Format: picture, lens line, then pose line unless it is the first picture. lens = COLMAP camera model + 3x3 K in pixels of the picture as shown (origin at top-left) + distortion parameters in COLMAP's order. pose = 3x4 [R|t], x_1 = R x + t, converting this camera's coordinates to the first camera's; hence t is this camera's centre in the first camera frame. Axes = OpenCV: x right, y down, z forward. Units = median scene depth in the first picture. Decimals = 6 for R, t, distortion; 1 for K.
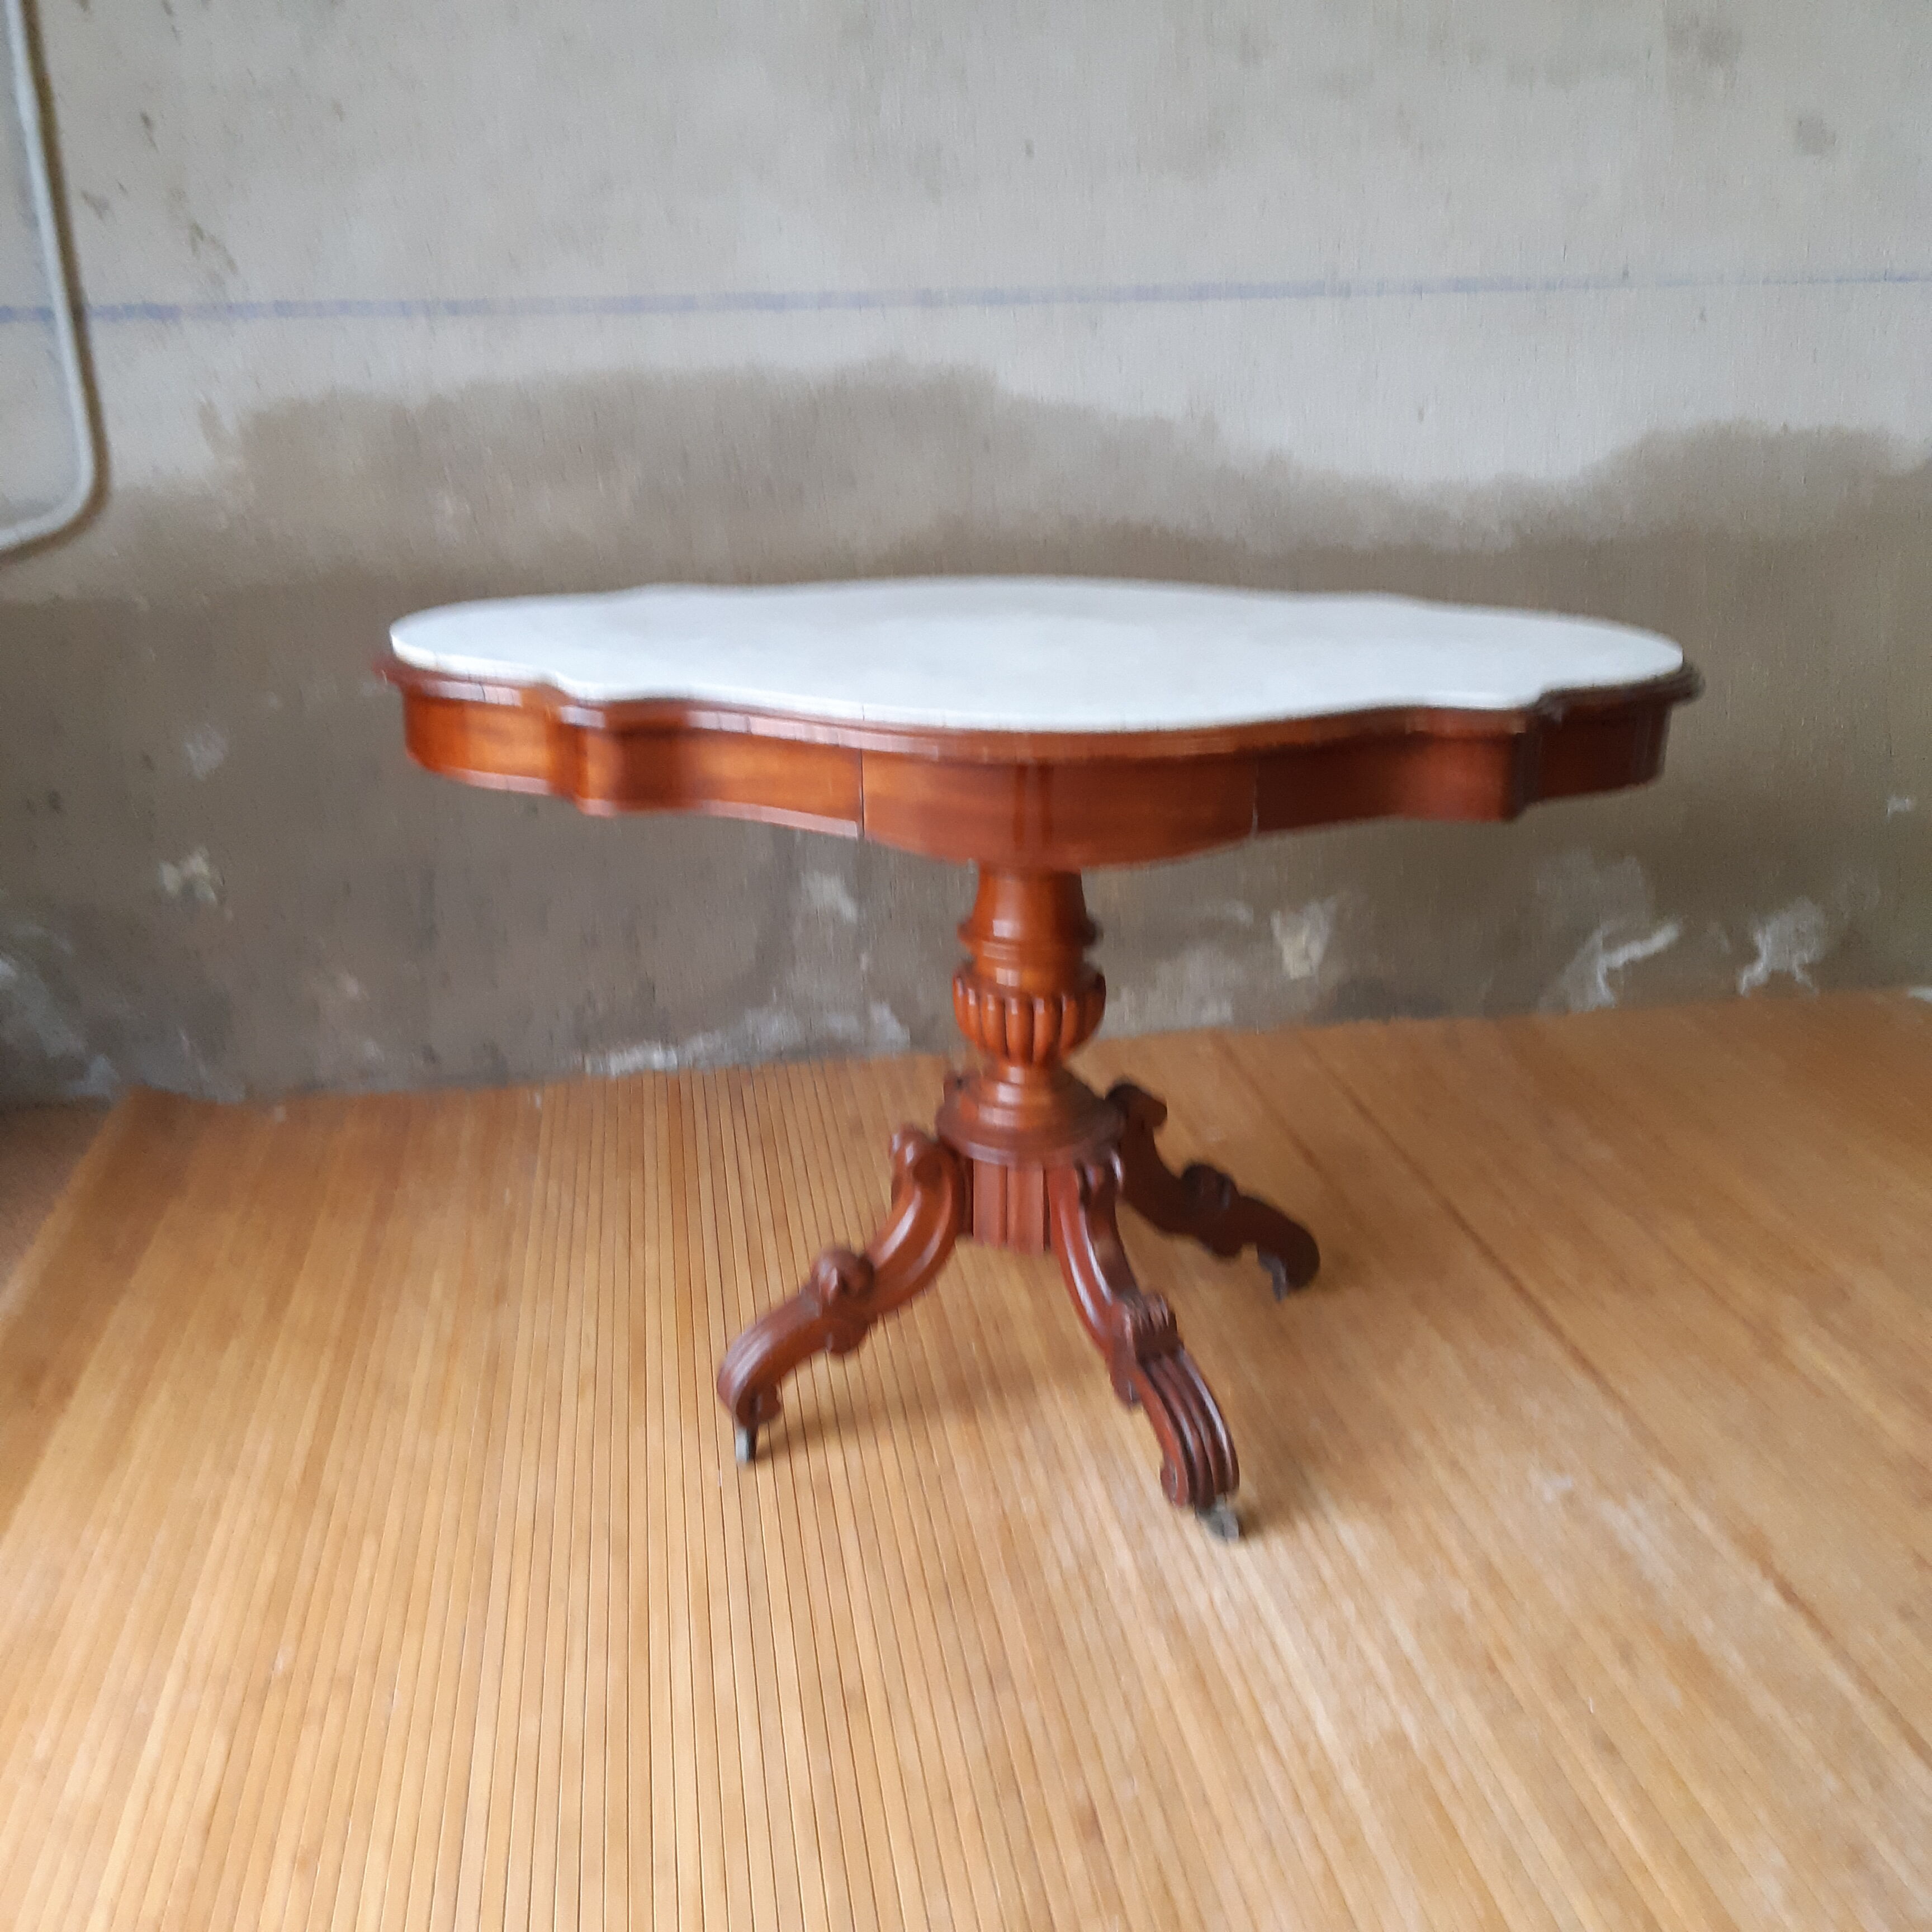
lens RADIAL K [[2006.4, 0, 956.2], [0, 2006.4, 969.0], [0, 0, 1]] dist [0.038443, -0.061495]
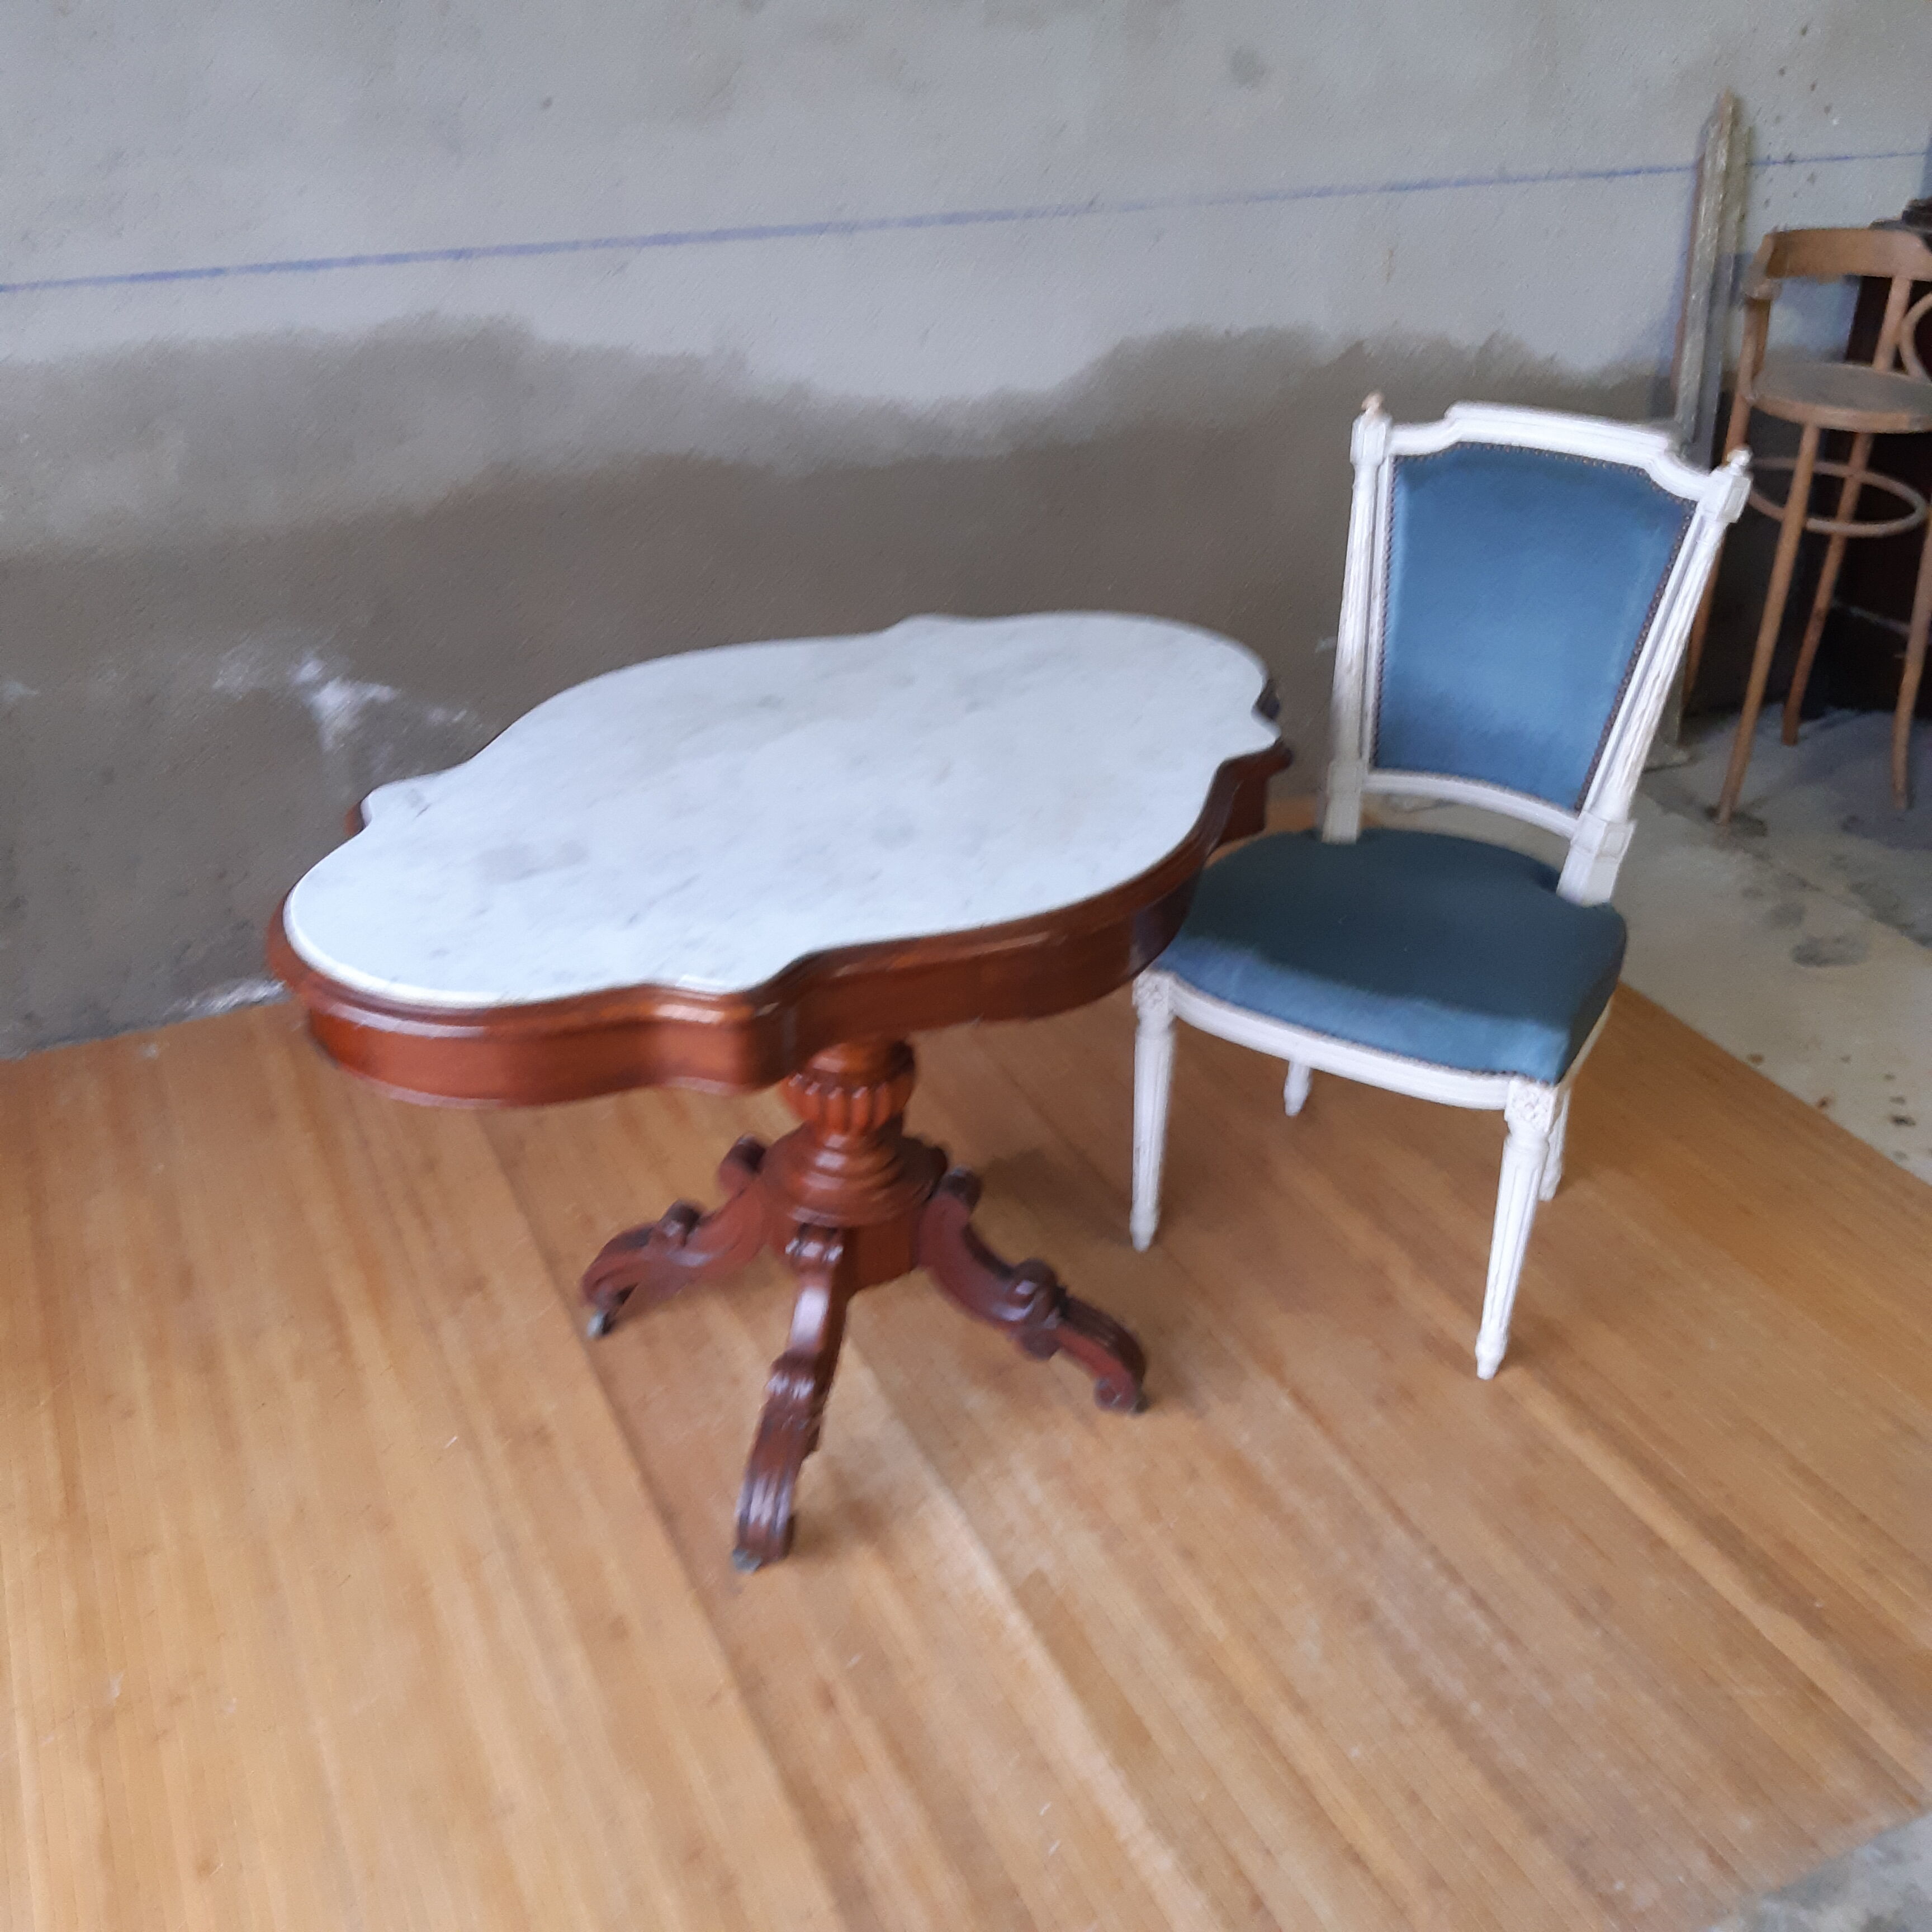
lens RADIAL K [[2006.4, 0, 956.2], [0, 2006.4, 969.0], [0, 0, 1]] dist [0.038443, -0.061495]
pose [[0.959557, -0.115446, 0.256753, -0.075245], [0.065887, 0.978812, 0.193871, -0.159211], [-0.273694, -0.169114, 0.946833, -0.098340]]
